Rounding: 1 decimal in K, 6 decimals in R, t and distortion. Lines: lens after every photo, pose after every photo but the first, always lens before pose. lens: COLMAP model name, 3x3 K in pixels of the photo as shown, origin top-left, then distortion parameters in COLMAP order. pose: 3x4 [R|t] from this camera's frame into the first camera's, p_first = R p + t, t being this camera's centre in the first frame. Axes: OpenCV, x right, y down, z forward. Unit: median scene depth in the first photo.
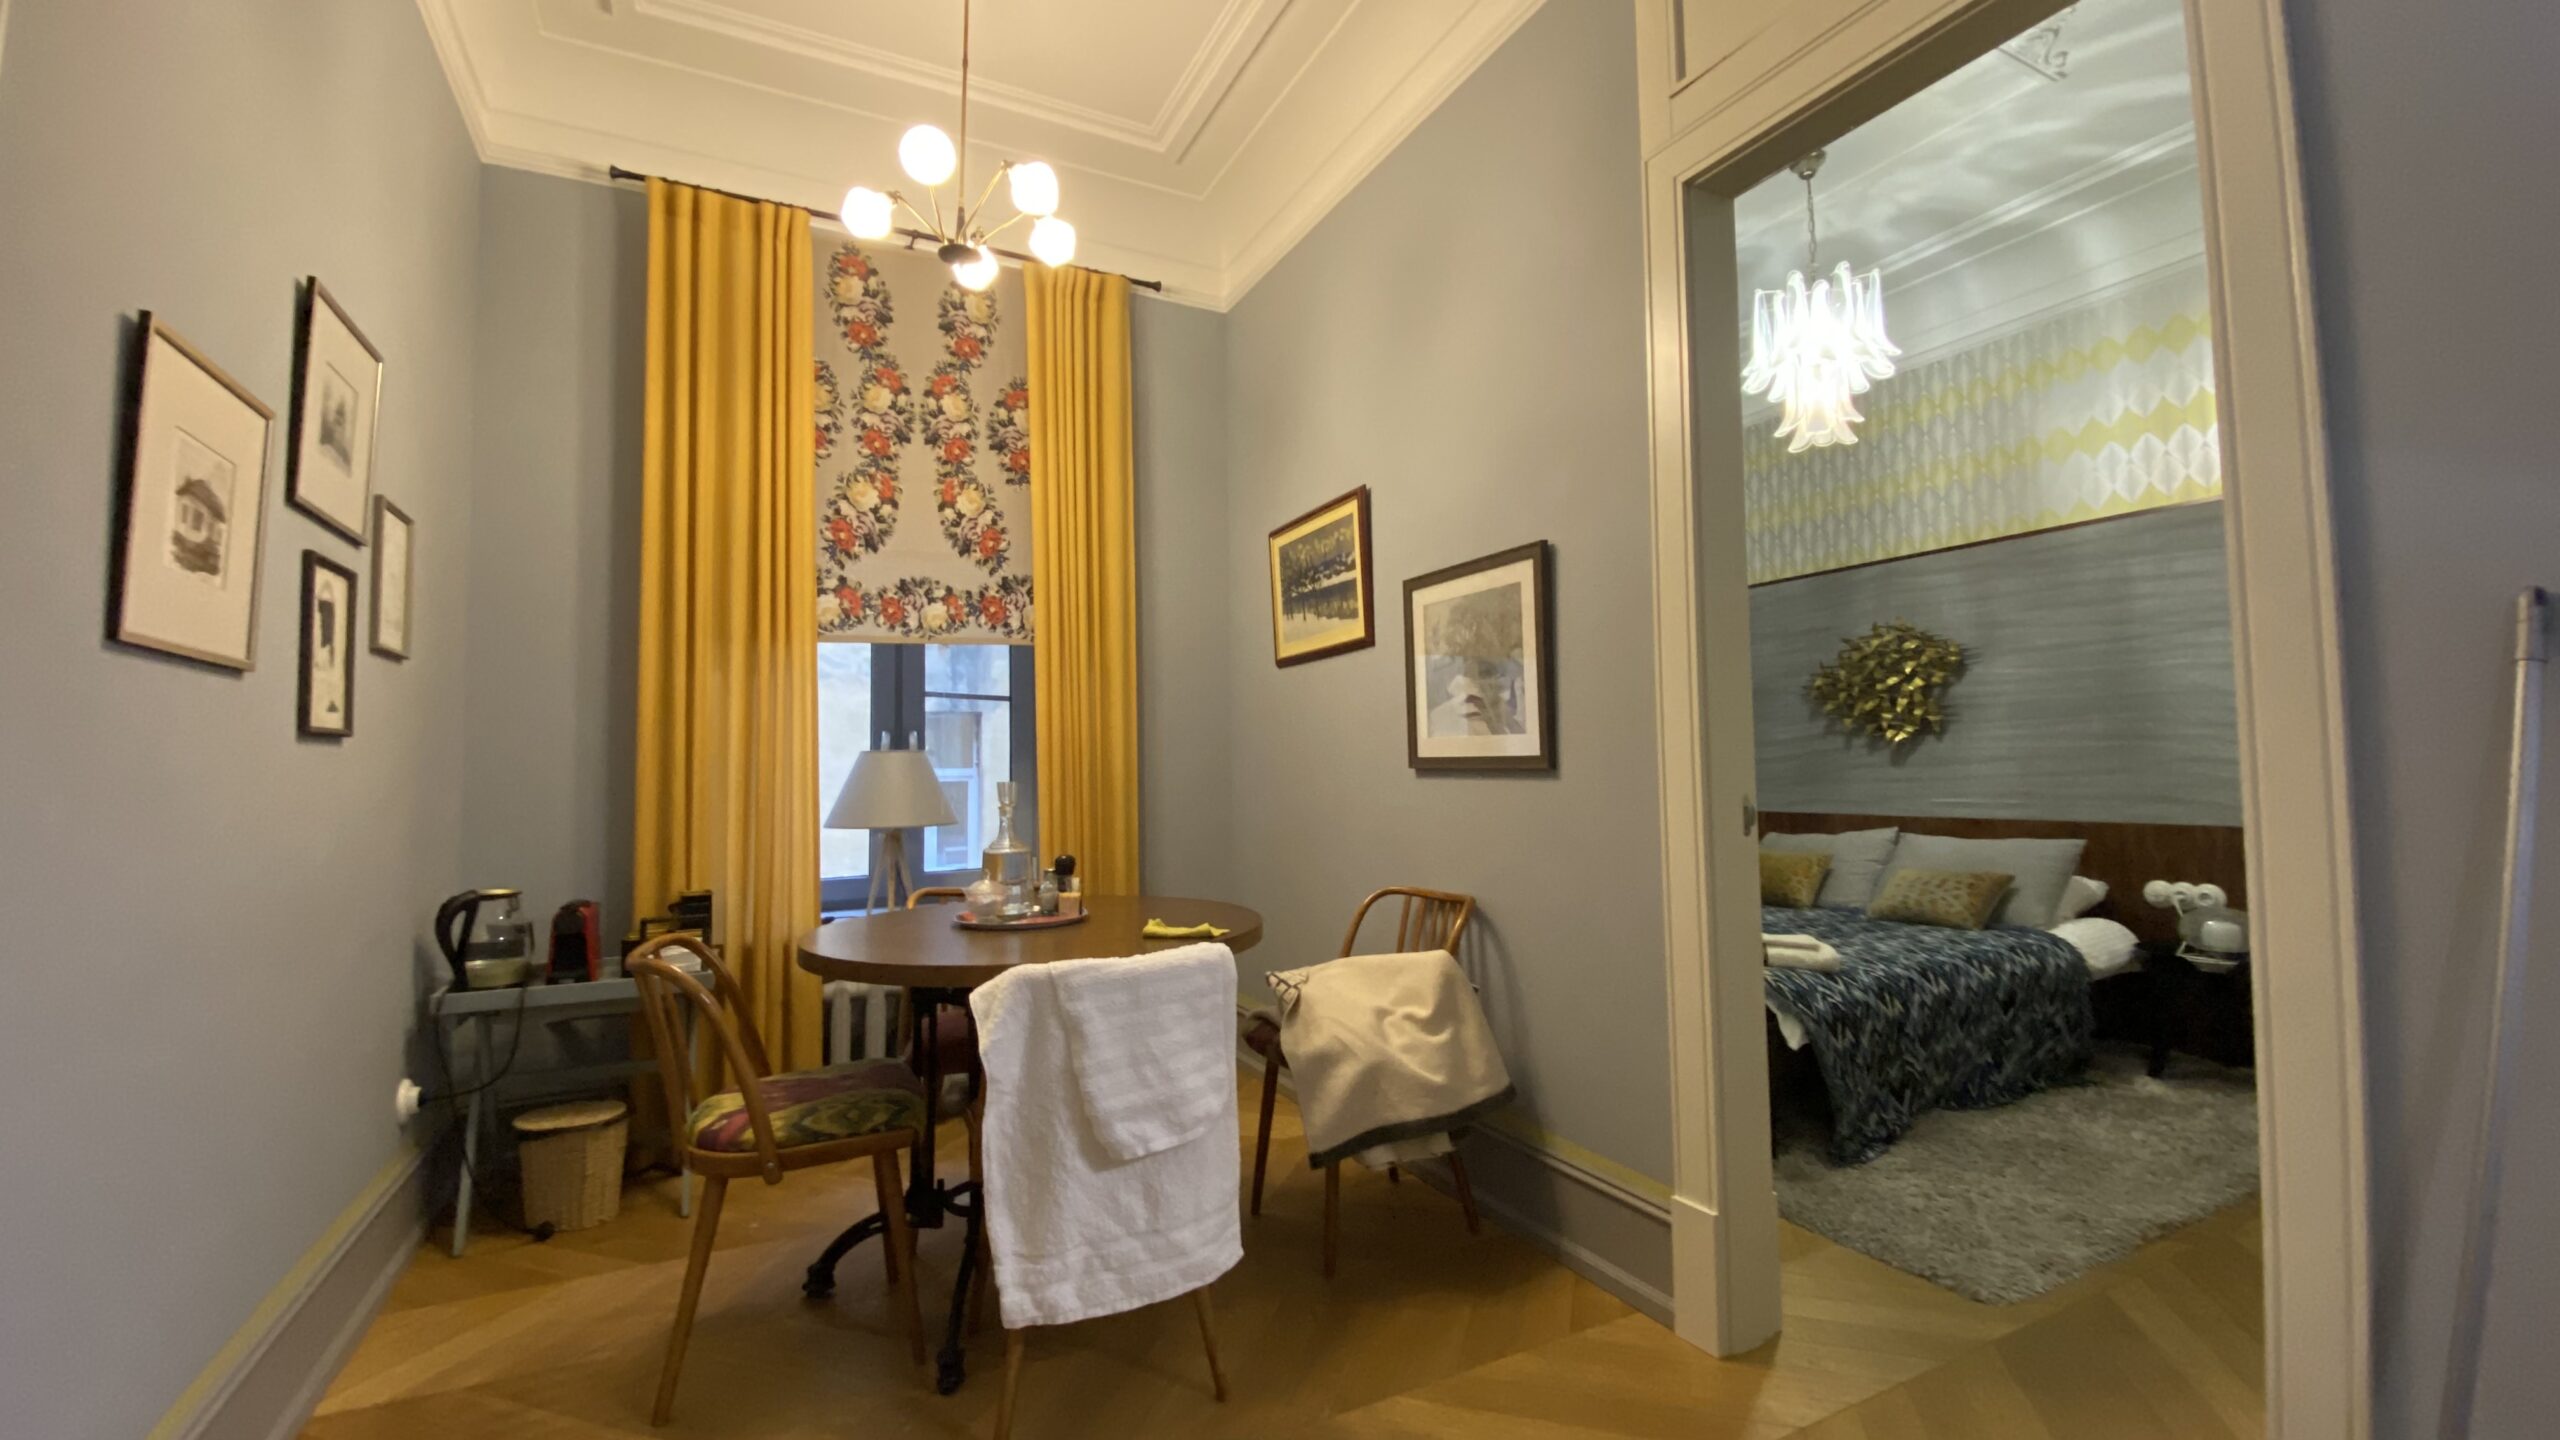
lens RADIAL K [[1055.2, 0, 1245.4], [0, 1055.2, 708.1], [0, 0, 1]] dist [0.000200, -0.016072]
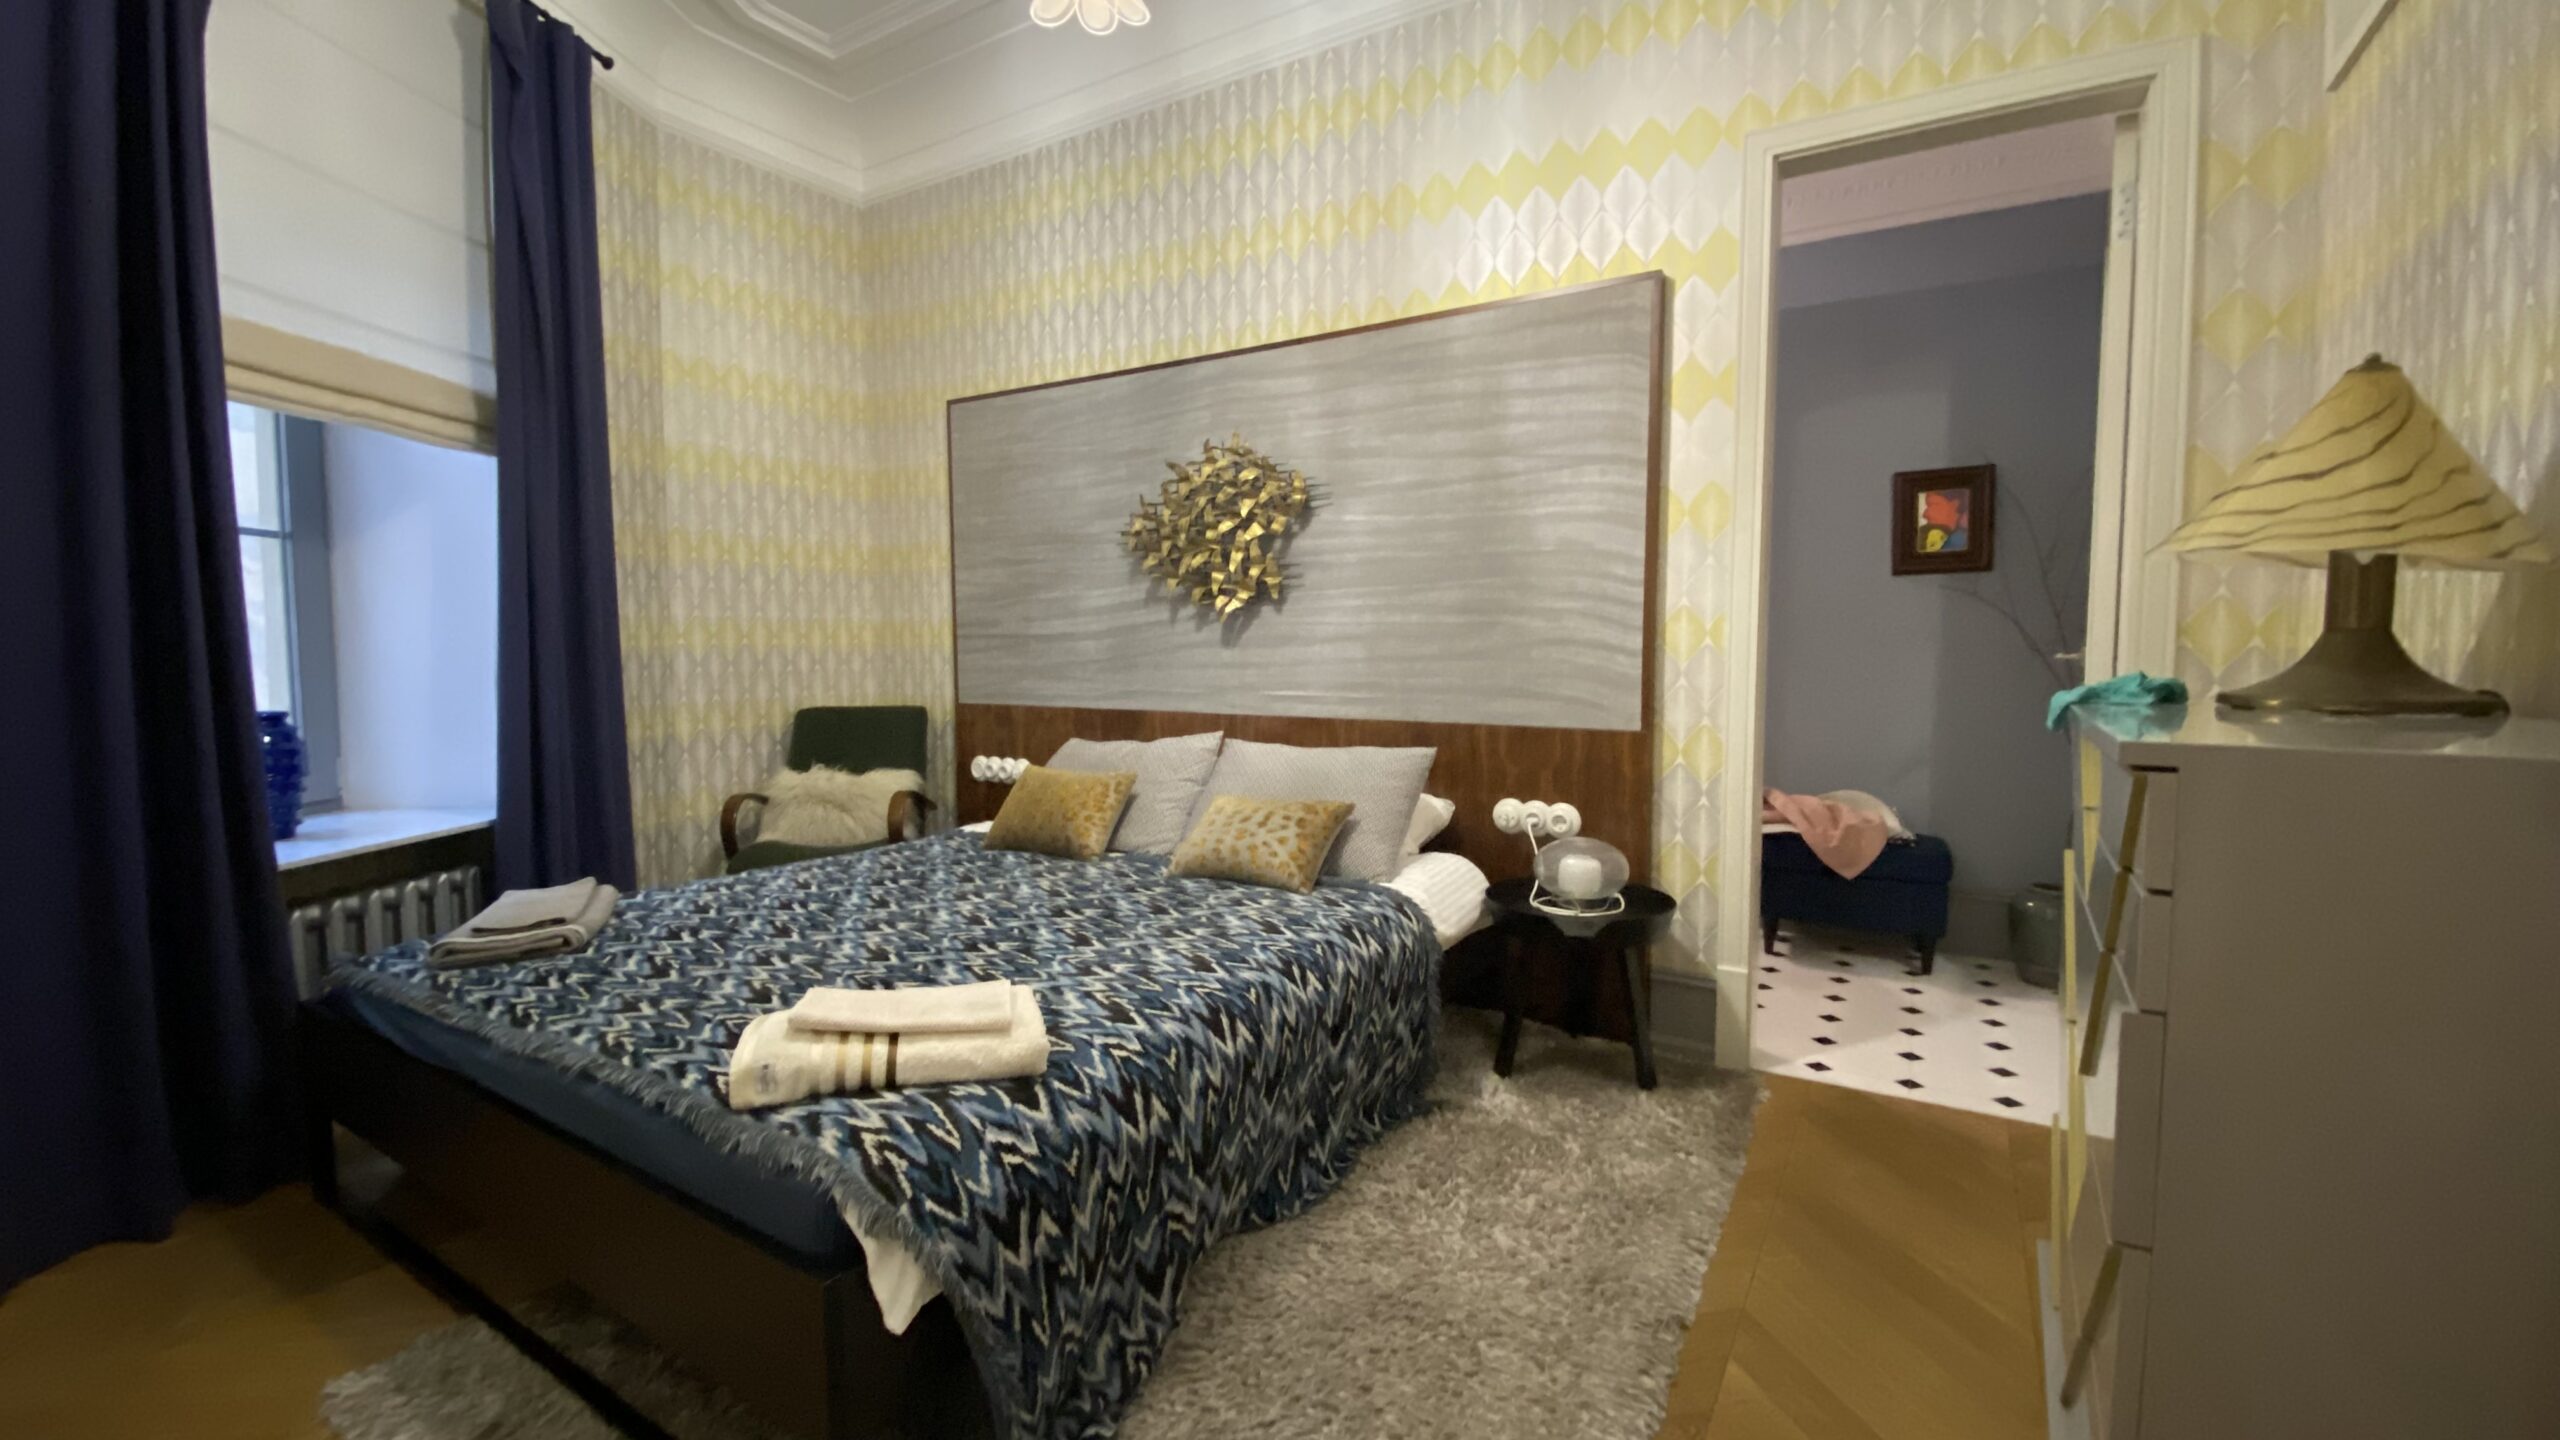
lens RADIAL K [[1040.8, 0, 1295.0], [0, 1040.8, 717.7], [0, 0, 1]] dist [0.029409, -0.000171]
pose [[0.839300, -0.024580, 0.543113, 0.313777], [-0.042369, 0.992982, 0.110415, 0.026841], [-0.542015, -0.115683, 0.832368, 0.436557]]
